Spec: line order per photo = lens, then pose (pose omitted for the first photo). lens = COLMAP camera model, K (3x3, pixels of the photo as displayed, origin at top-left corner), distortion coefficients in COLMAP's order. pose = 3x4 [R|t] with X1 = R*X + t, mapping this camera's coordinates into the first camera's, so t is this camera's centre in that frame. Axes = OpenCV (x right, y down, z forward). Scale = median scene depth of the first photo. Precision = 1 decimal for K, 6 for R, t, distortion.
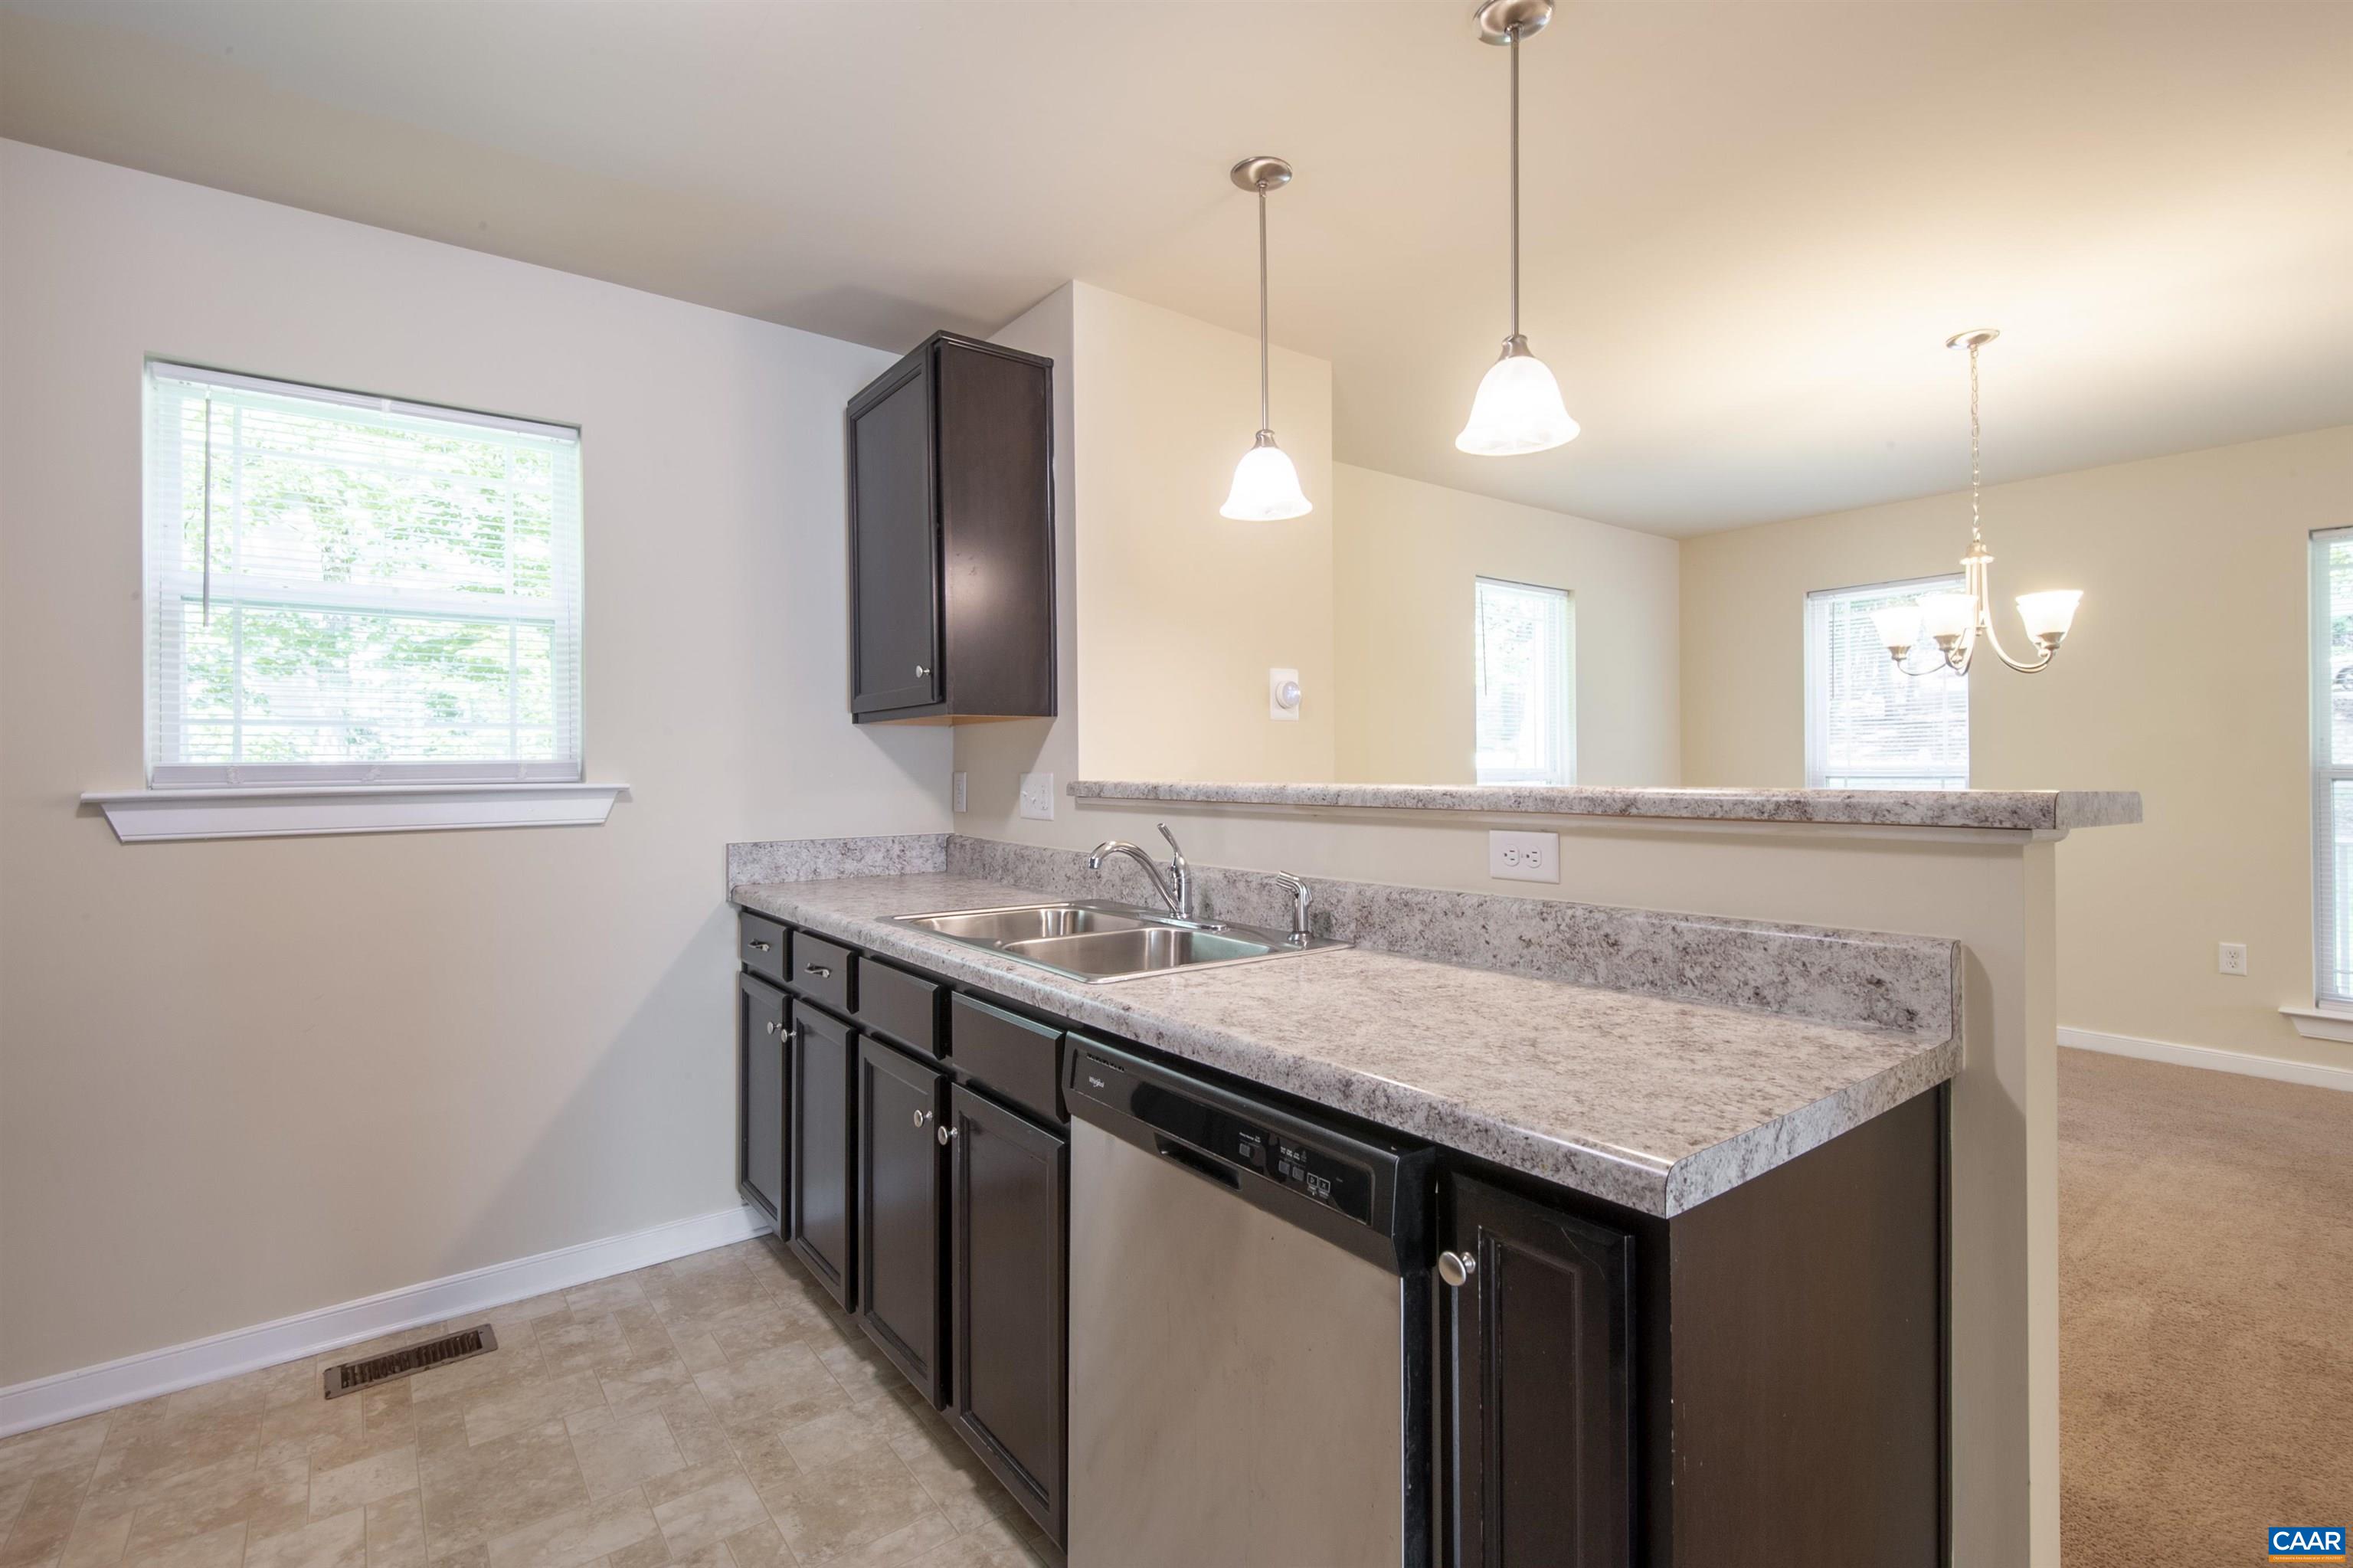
lens RADIAL K [[1088.6, 0, 1191.2], [0, 1088.6, 759.5], [0, 0, 1]] dist [0.021124, -0.006682]
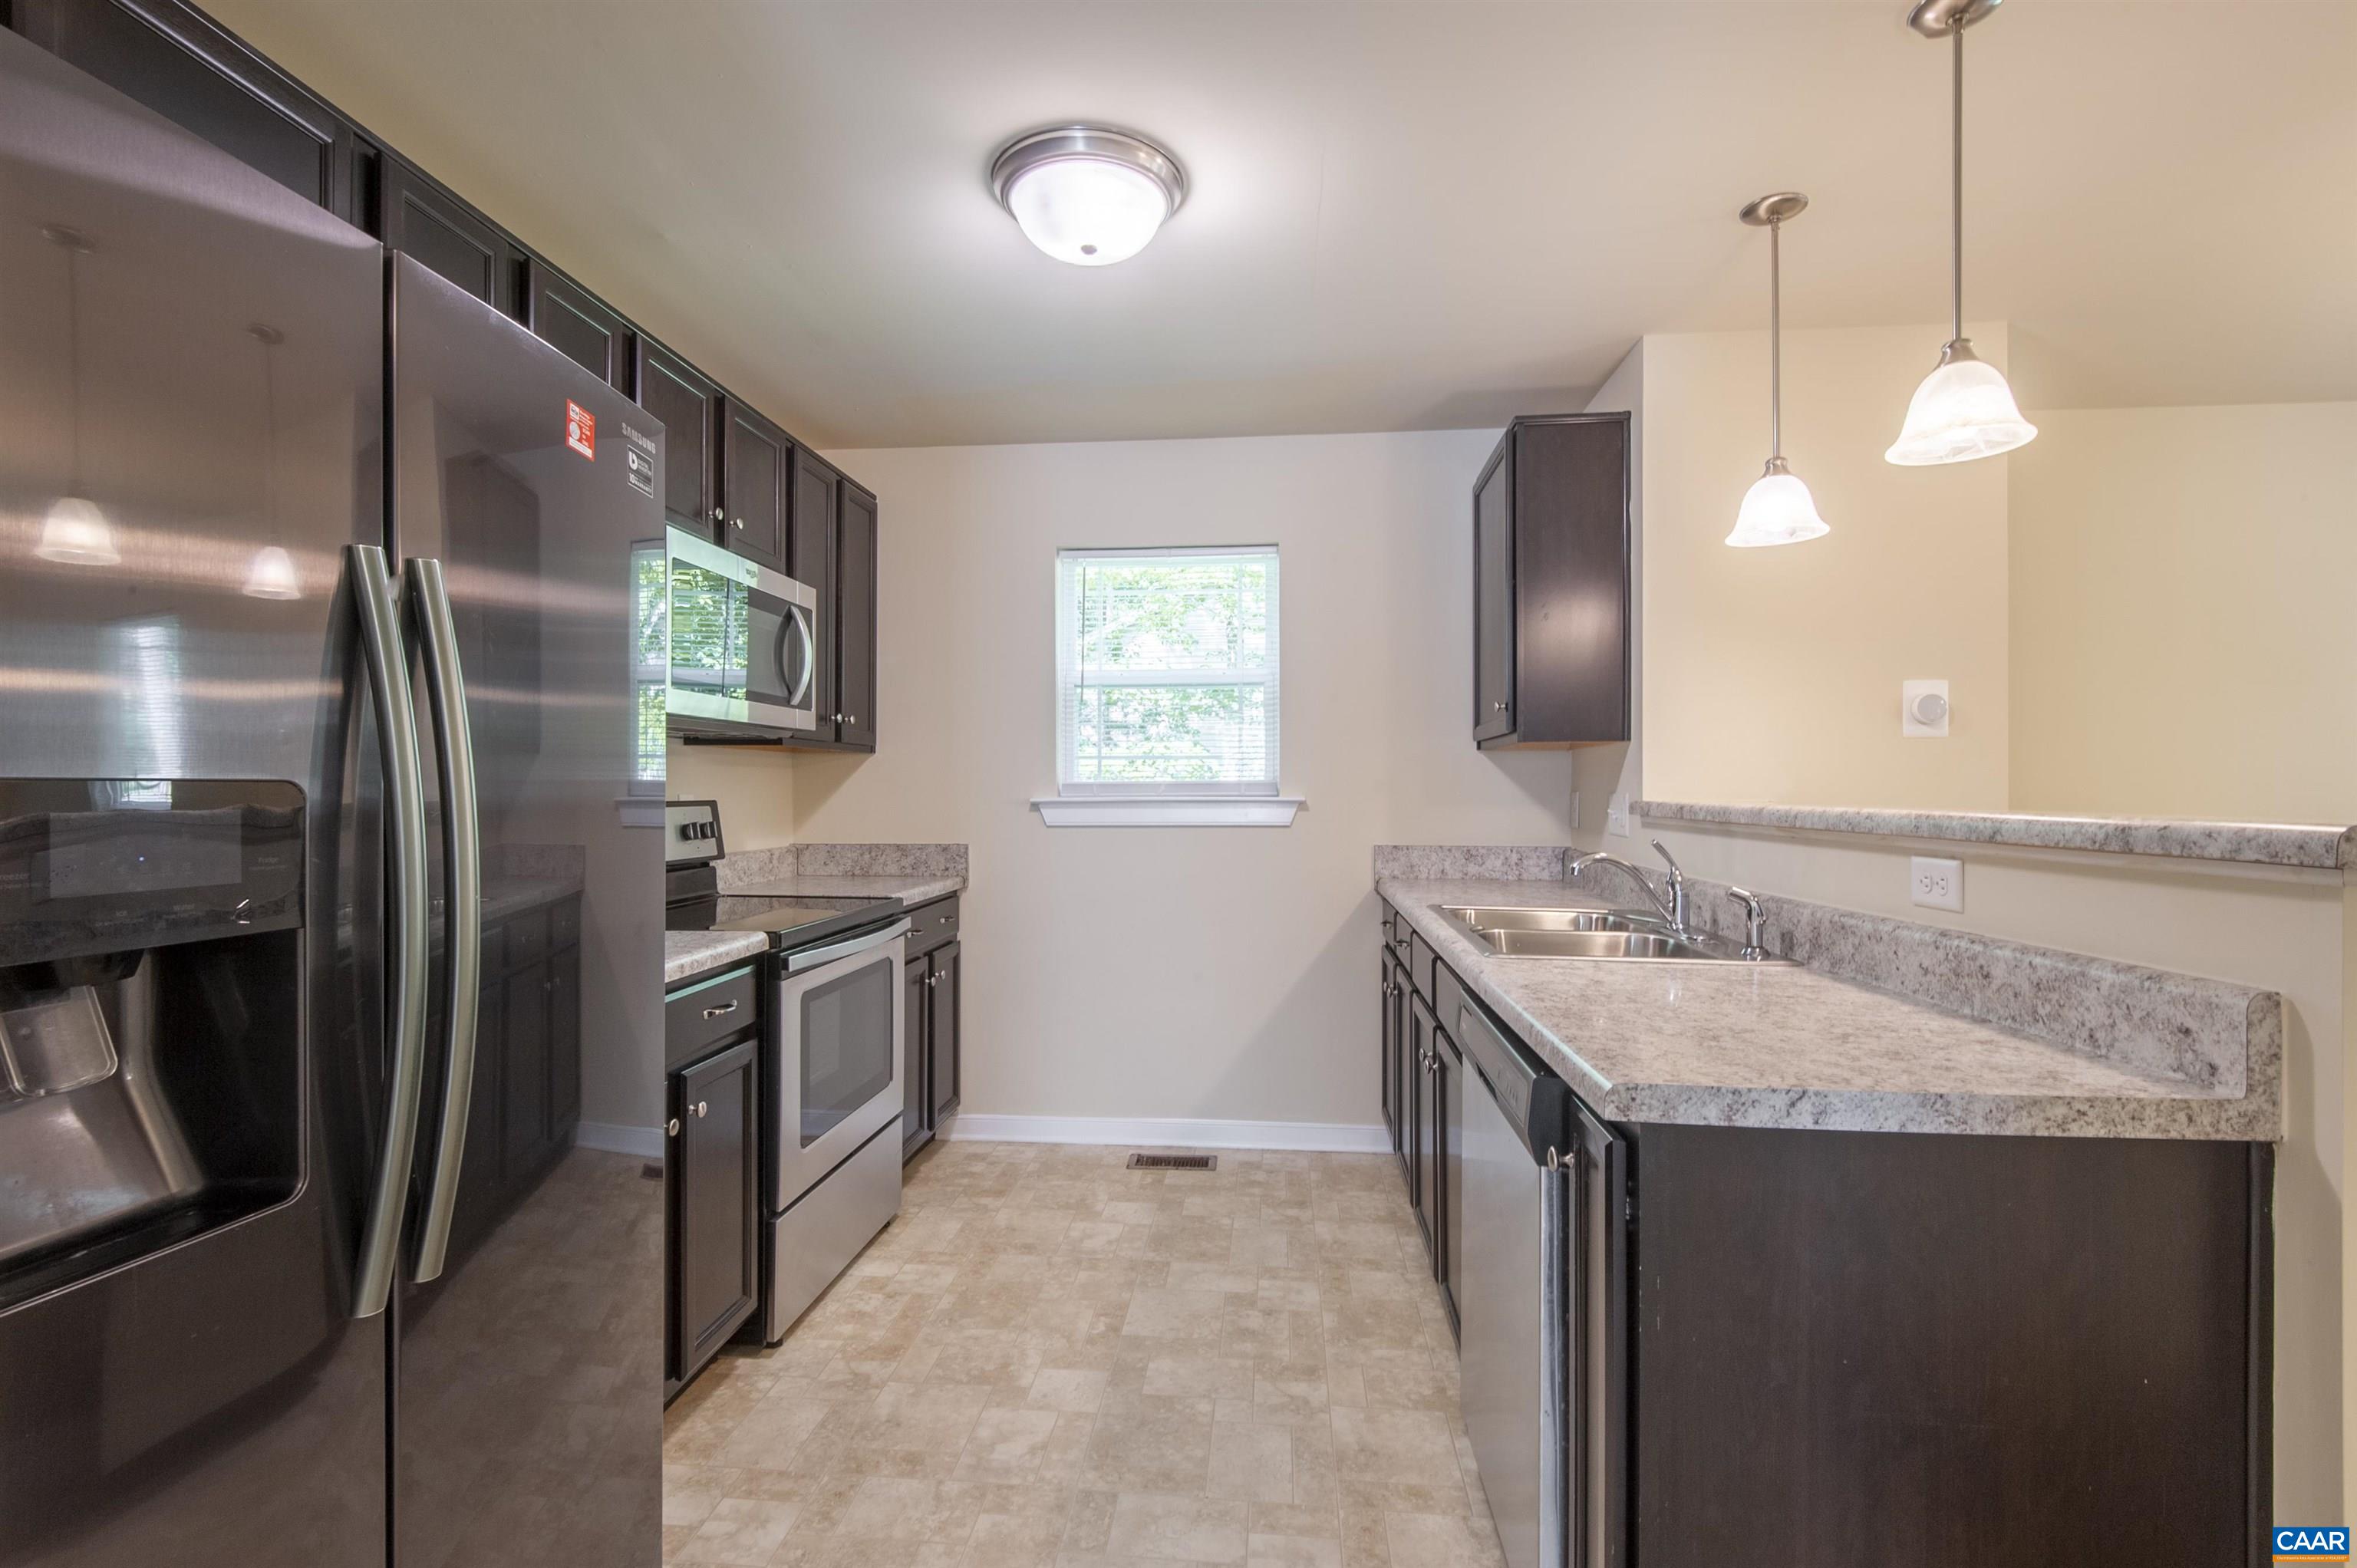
lens RADIAL K [[1090.3, 0, 1182.4], [0, 1090.3, 787.5], [0, 0, 1]] dist [0.021124, -0.006682]
pose [[0.736193, 0.007233, -0.676733, 0.367113], [-0.001207, 0.999955, 0.009375, -0.004020], [0.676771, -0.006085, 0.736169, -0.137681]]
